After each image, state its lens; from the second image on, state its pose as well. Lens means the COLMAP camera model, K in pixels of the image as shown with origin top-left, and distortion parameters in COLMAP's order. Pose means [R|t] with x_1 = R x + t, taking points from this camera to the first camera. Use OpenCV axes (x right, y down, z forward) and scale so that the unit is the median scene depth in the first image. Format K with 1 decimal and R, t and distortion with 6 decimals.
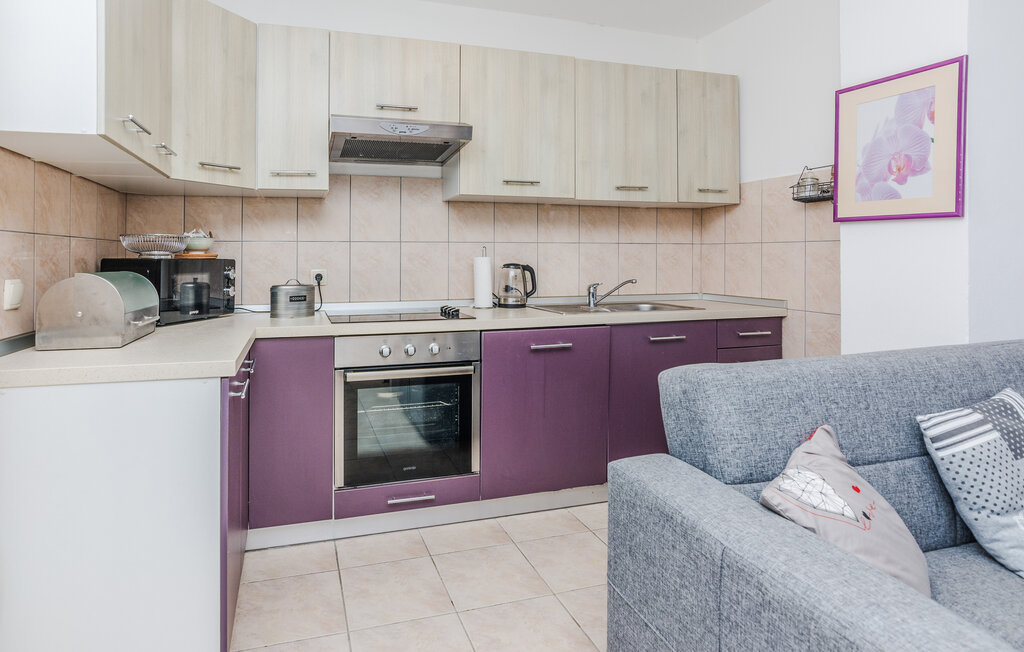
lens RADIAL K [[502.7, 0, 438.5], [0, 502.7, 248.7], [0, 0, 1]] dist [-0.003621, 0.002271]
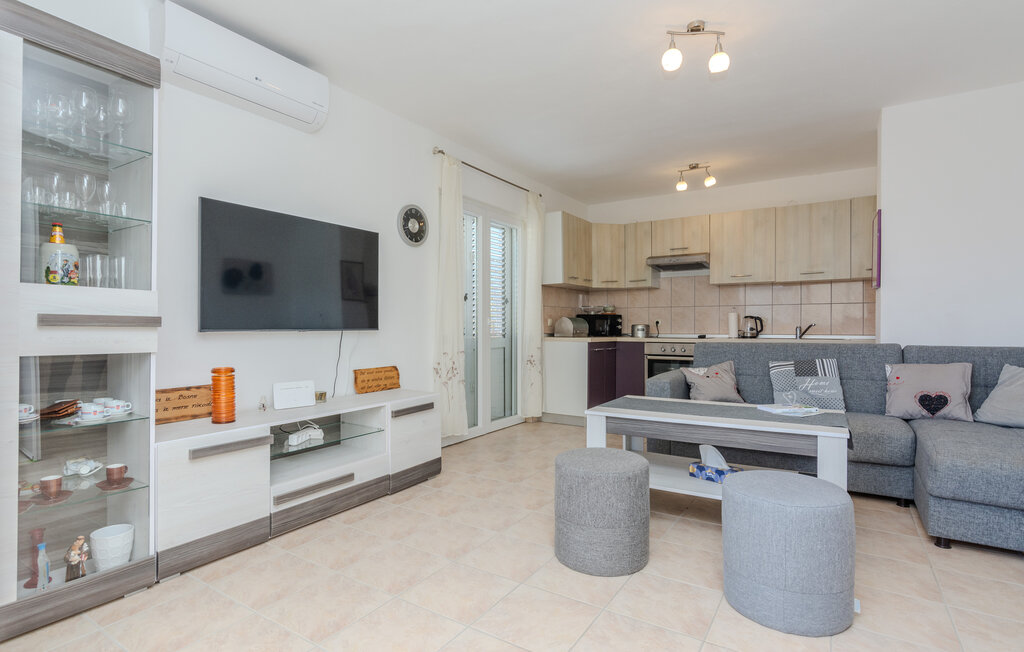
lens RADIAL K [[502.7, 0, 507.6], [0, 502.7, 324.8], [0, 0, 1]] dist [-0.003621, 0.002271]
pose [[0.664770, 0.000431, -0.747048, 1.019357], [0.007841, 0.999941, 0.007554, 0.043399], [0.747007, -0.010880, 0.664727, -1.029466]]
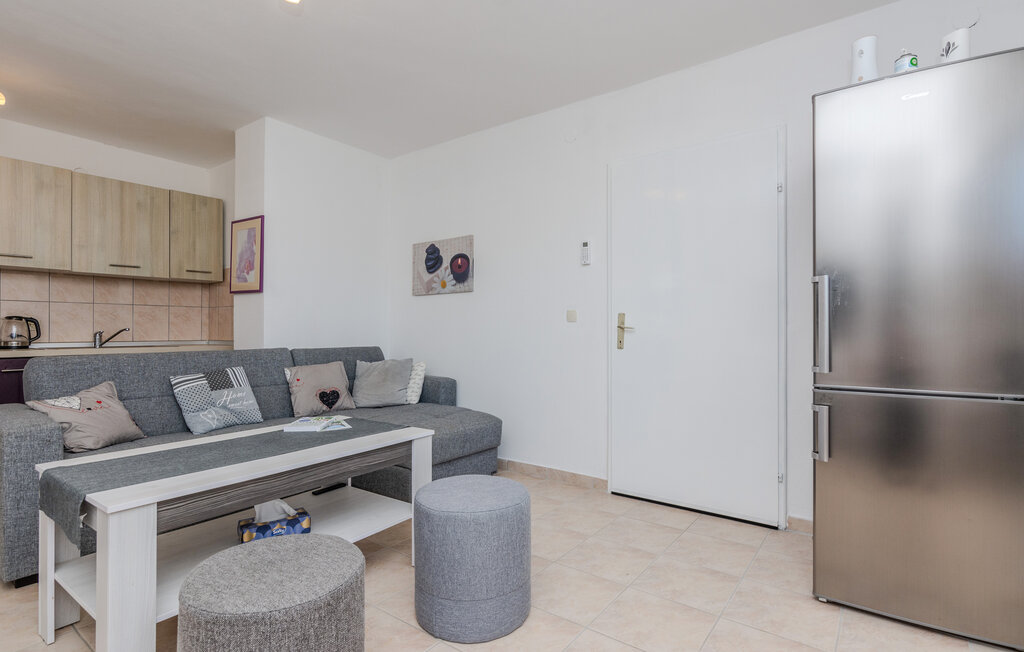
lens RADIAL K [[502.7, 0, 512.6], [0, 502.7, 323.5], [0, 0, 1]] dist [-0.003621, 0.002271]
pose [[0.798183, 0.008084, 0.602361, 0.413429], [-0.007154, 0.999967, -0.003941, 0.045896], [-0.602373, -0.001163, 0.798214, -0.873253]]
